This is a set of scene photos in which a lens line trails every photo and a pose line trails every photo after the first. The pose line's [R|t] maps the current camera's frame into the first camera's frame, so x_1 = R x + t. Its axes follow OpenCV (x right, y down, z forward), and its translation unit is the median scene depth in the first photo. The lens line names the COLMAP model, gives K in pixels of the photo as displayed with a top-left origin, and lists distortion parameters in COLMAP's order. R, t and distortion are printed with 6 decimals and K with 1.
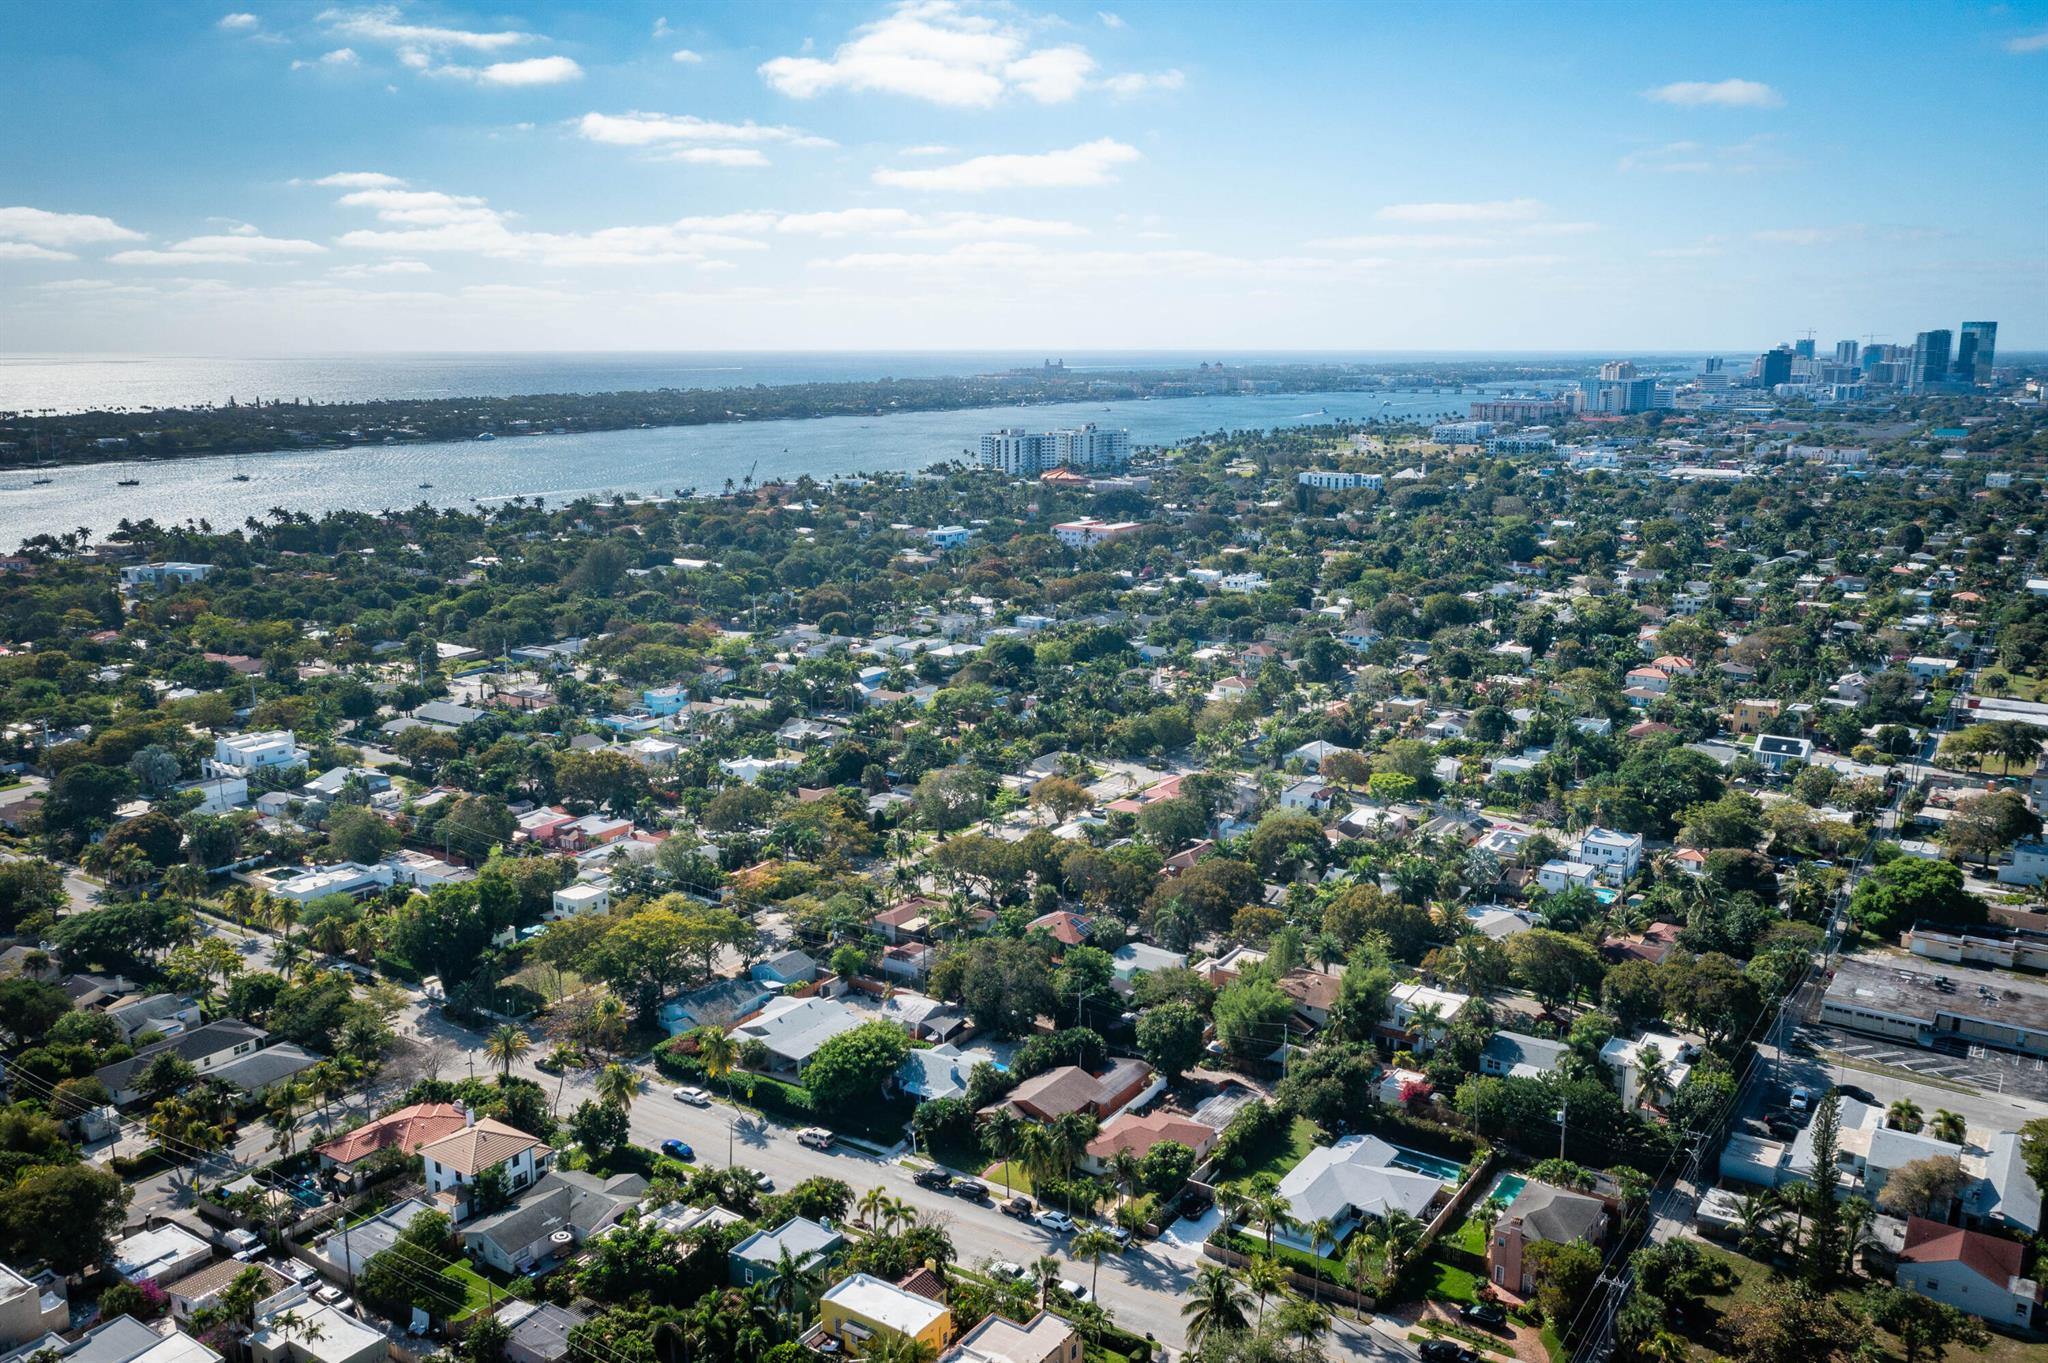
lens RADIAL K [[1675.3, 0, 1024.0], [0, 1675.3, 681.5], [0, 0, 1]] dist [-0.030226, 0.059891]
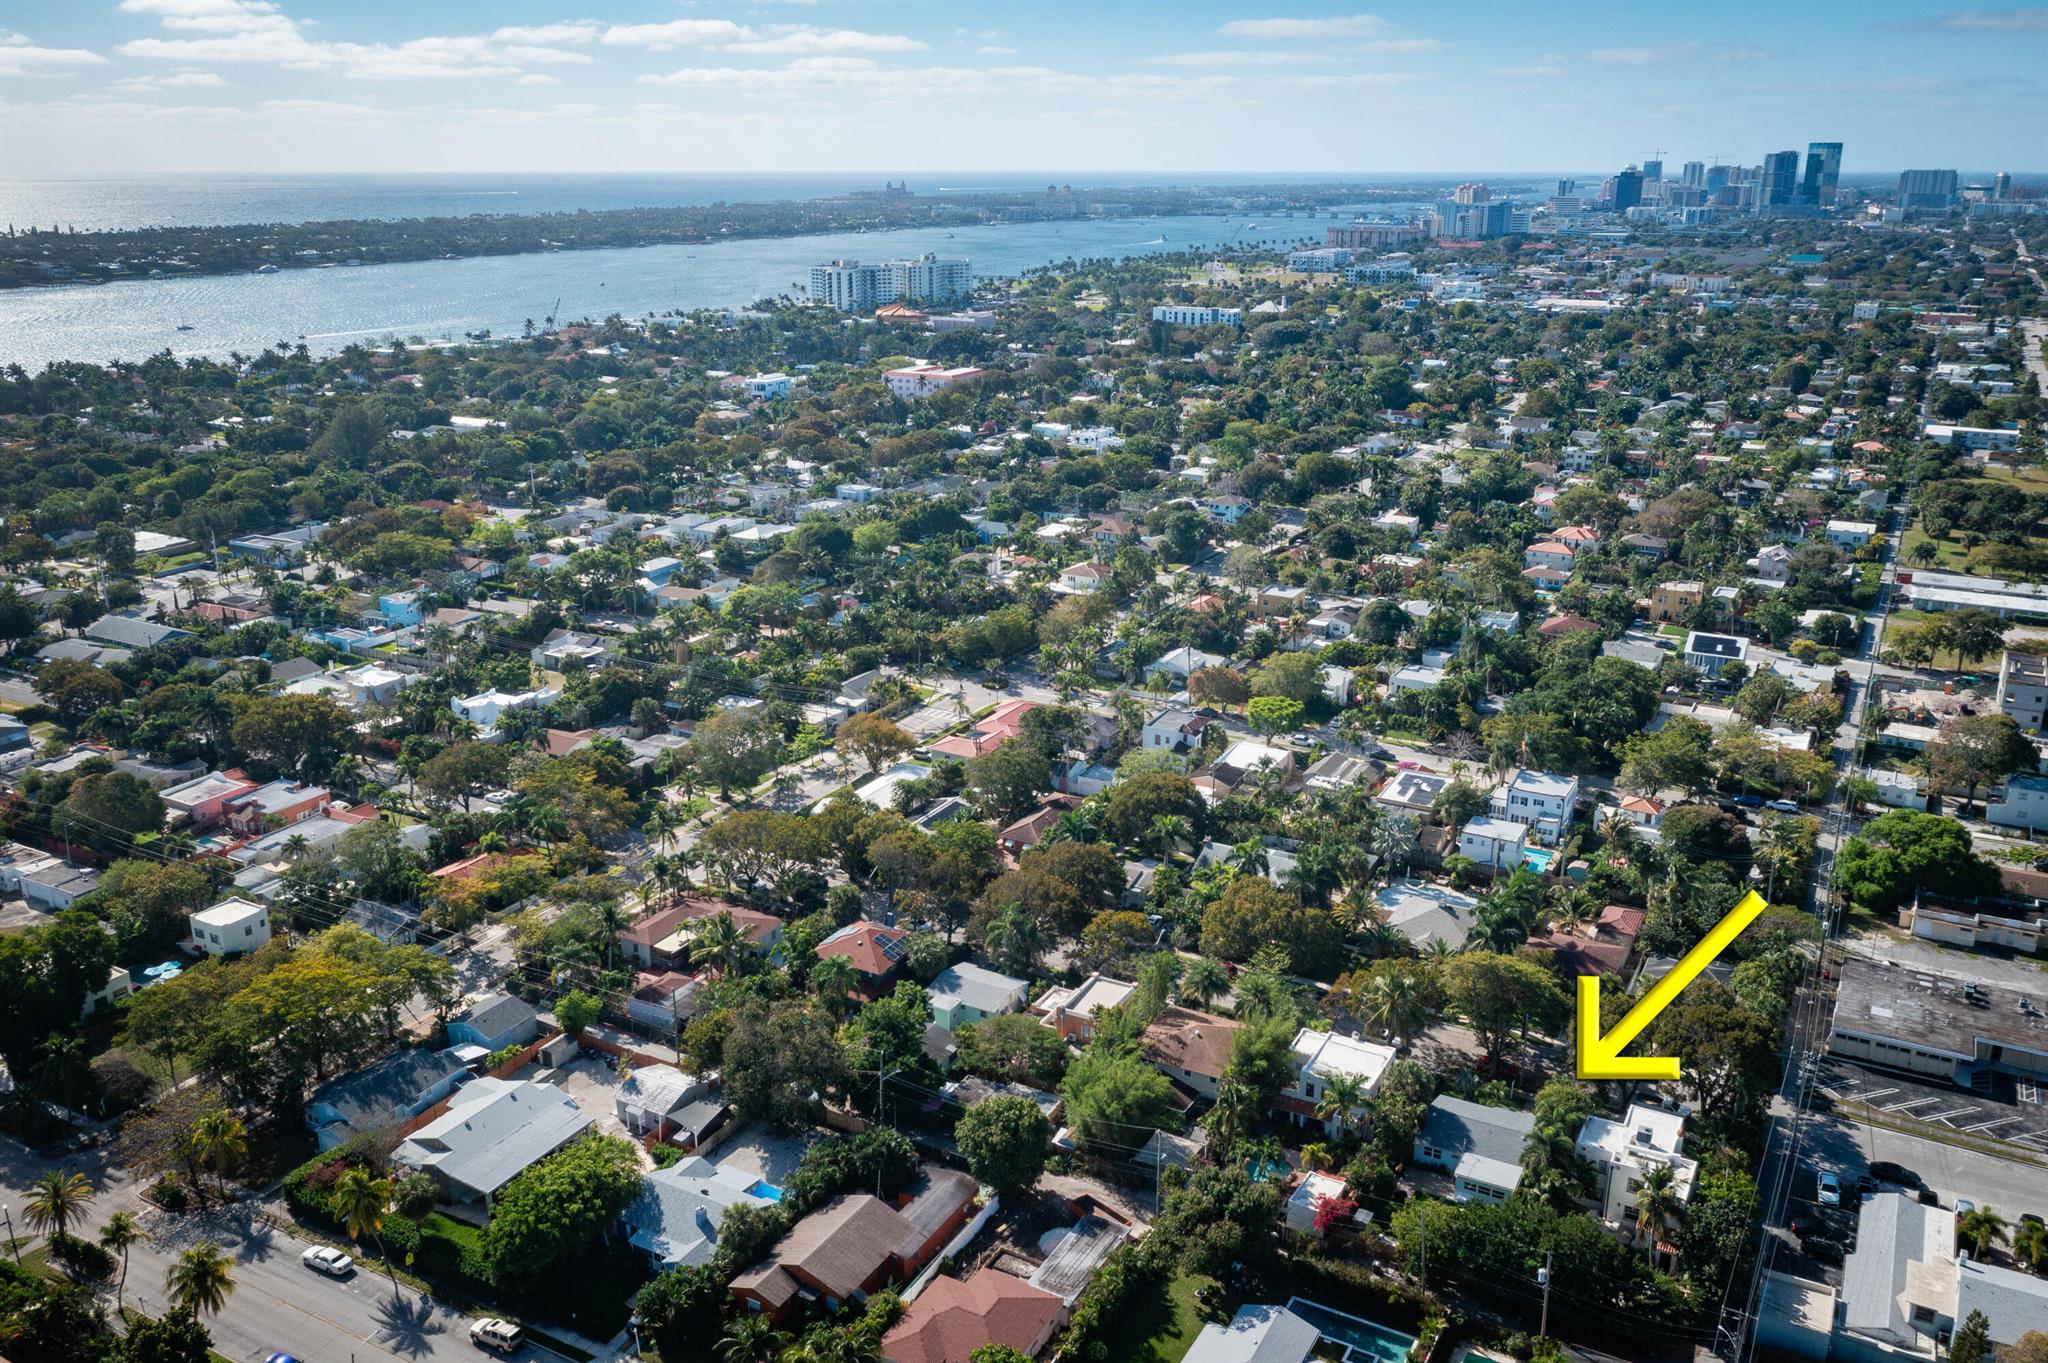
lens RADIAL K [[1675.3, 0, 1024.0], [0, 1675.3, 681.5], [0, 0, 1]] dist [-0.030226, 0.059891]
pose [[0.996045, -0.025598, 0.085080, 0.021071], [0.016919, 0.994722, 0.101203, -0.032471], [-0.087221, -0.099364, 0.991221, 0.155963]]
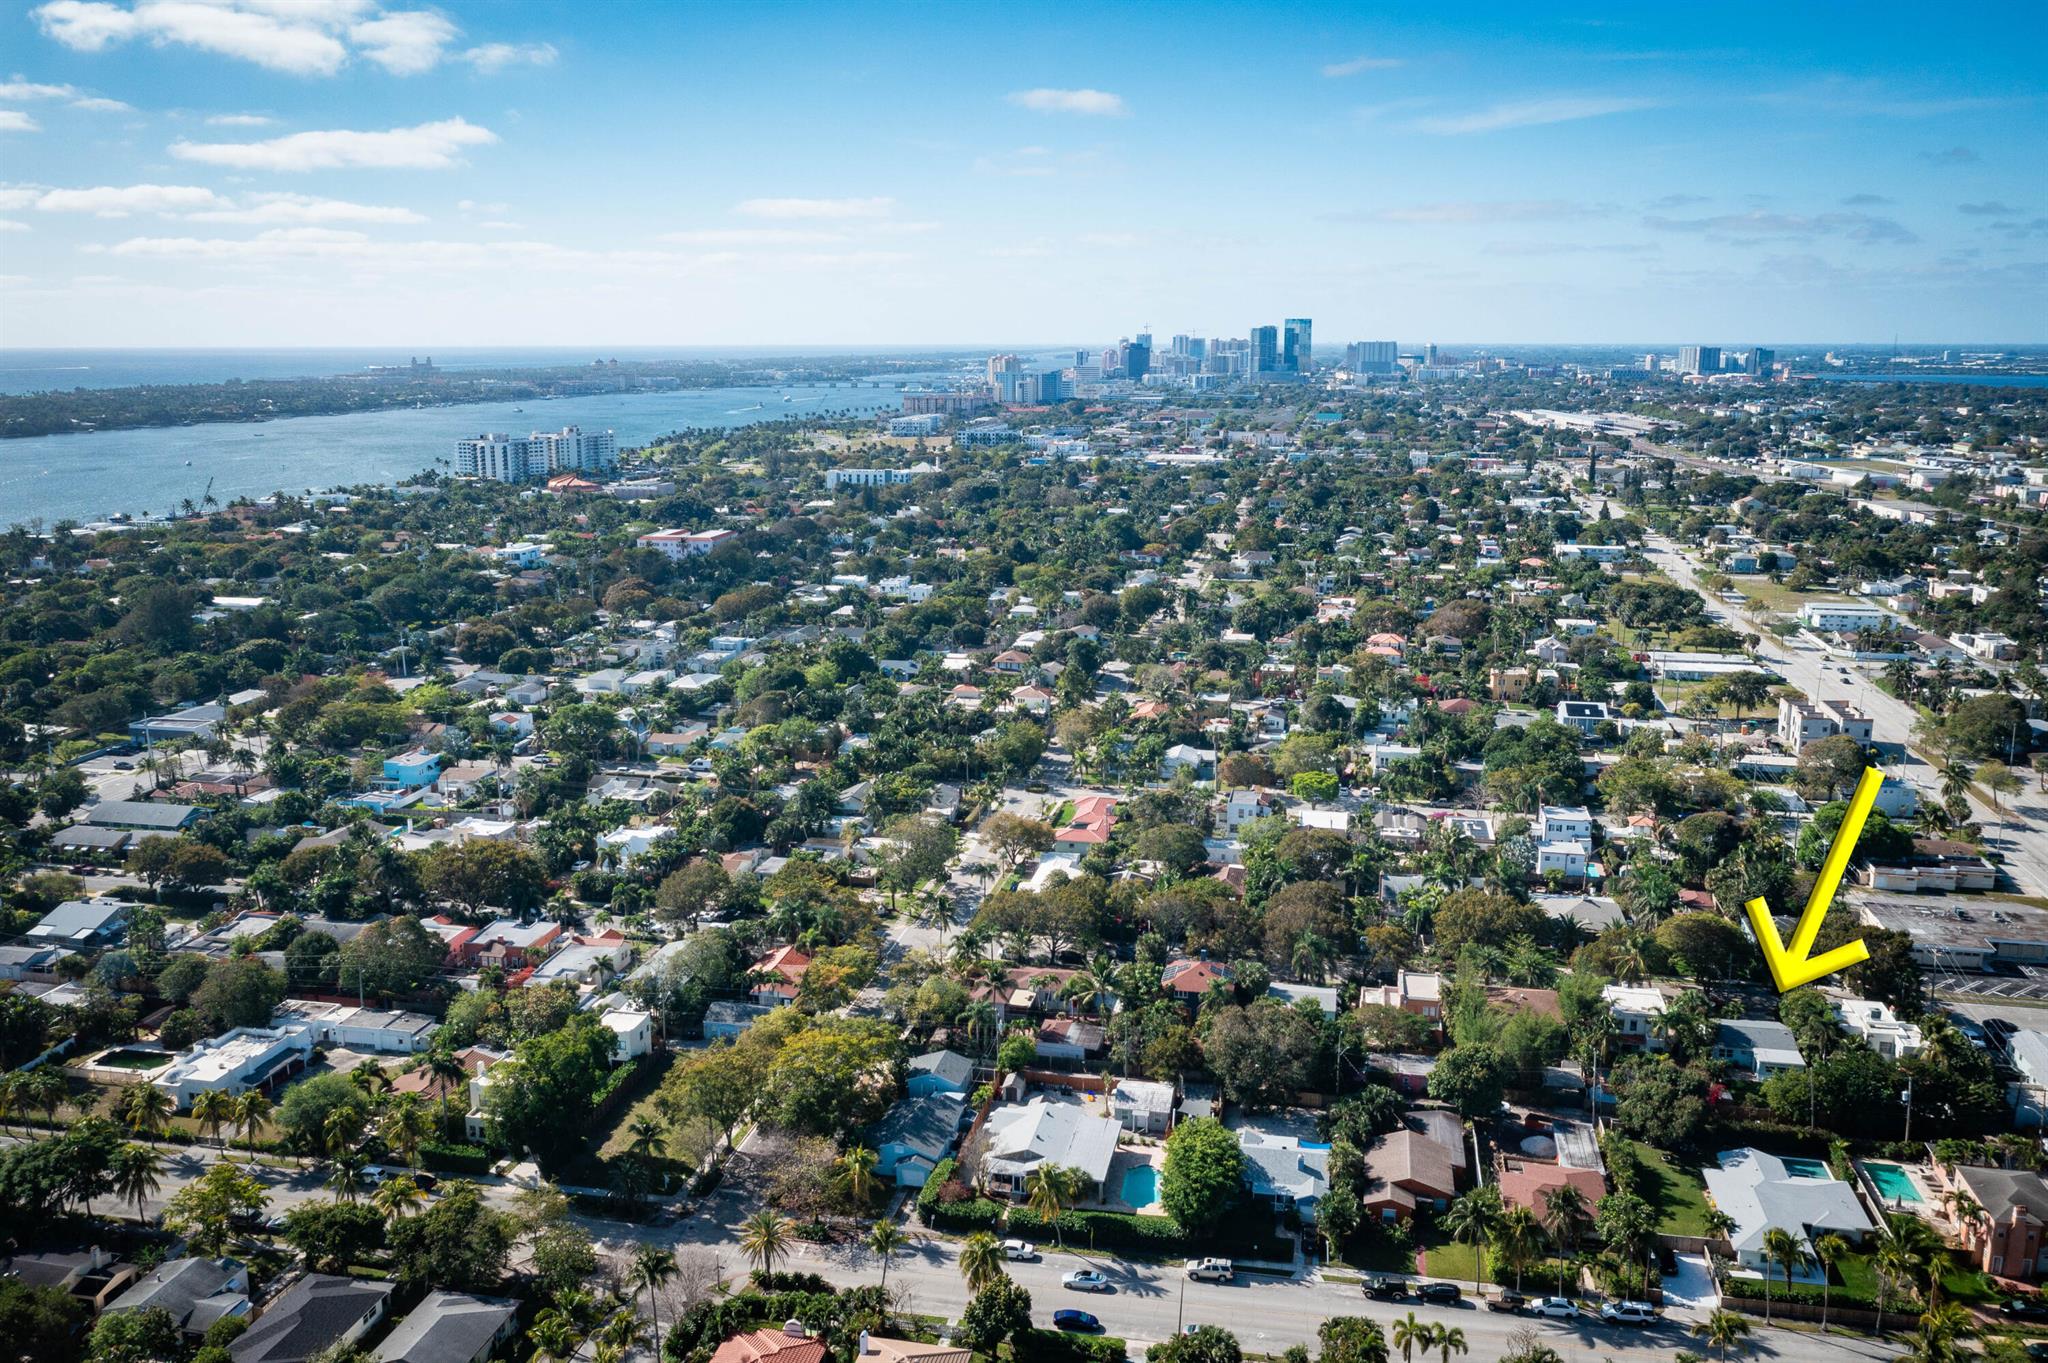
lens RADIAL K [[1641.3, 0, 1047.7], [0, 1641.3, 764.5], [0, 0, 1]] dist [-0.004992, 0.007721]
pose [[0.921720, -0.098360, 0.375178, -0.242926], [0.077926, 0.994548, 0.069295, -0.024646], [-0.379948, -0.034635, 0.924359, 0.129580]]
